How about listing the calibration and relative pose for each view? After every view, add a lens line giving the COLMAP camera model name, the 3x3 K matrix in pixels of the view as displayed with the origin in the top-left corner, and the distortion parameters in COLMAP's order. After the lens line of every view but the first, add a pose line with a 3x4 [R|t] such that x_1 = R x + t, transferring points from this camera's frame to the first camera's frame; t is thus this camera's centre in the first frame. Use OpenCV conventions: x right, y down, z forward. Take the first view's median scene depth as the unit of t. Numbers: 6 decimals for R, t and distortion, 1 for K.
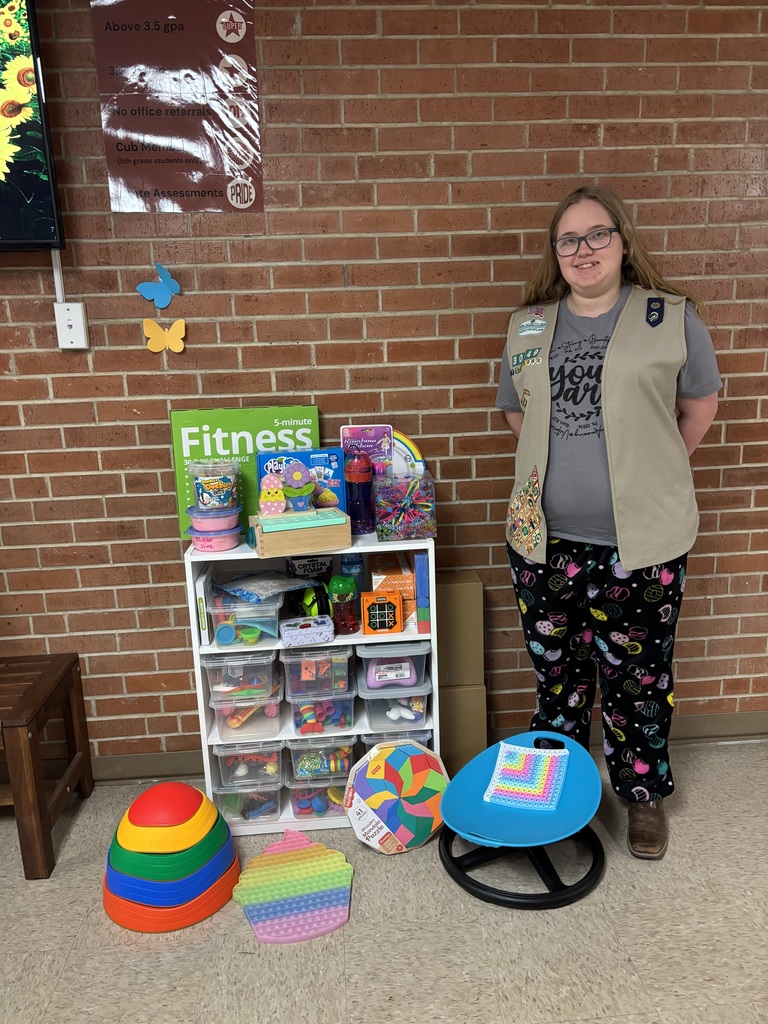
lens RADIAL K [[781.3, 0, 384.0], [0, 781.3, 512.0], [0, 0, 1]] dist [0.084405, -0.114846]
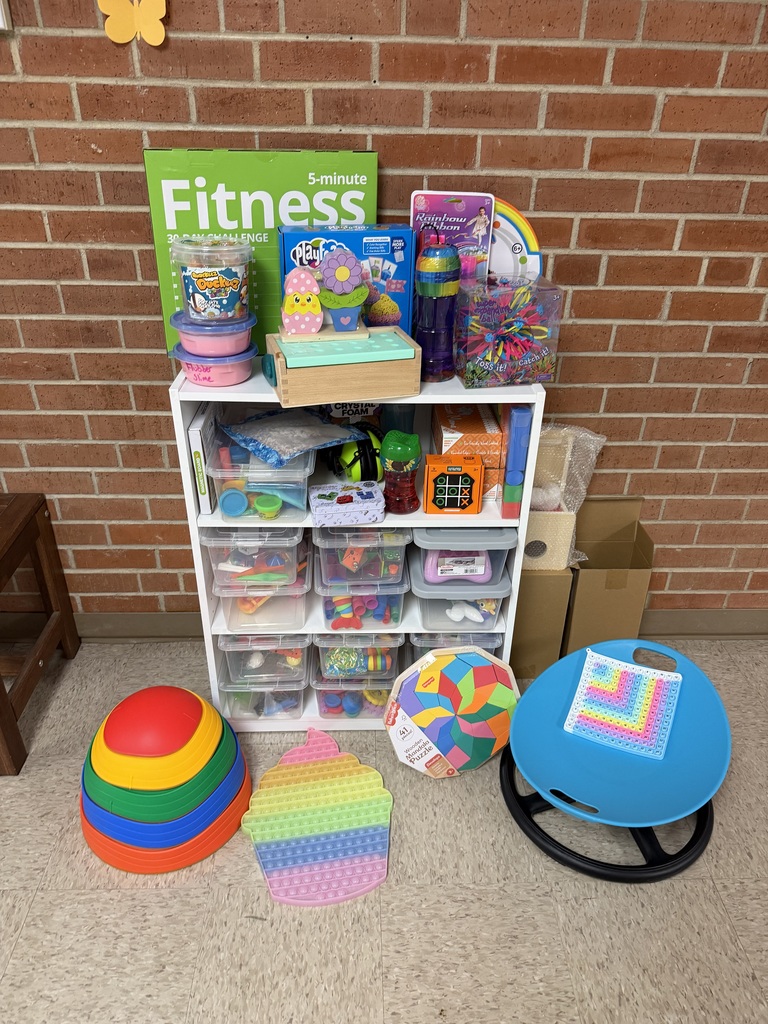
lens RADIAL K [[829.6, 0, 388.9], [0, 829.6, 565.4], [0, 0, 1]] dist [0.087939, -0.153019]
pose [[0.997472, 0.068403, -0.019245, -0.040895], [-0.059095, 0.948932, 0.309896, -0.031850], [0.039460, -0.307975, 0.950576, 0.262176]]
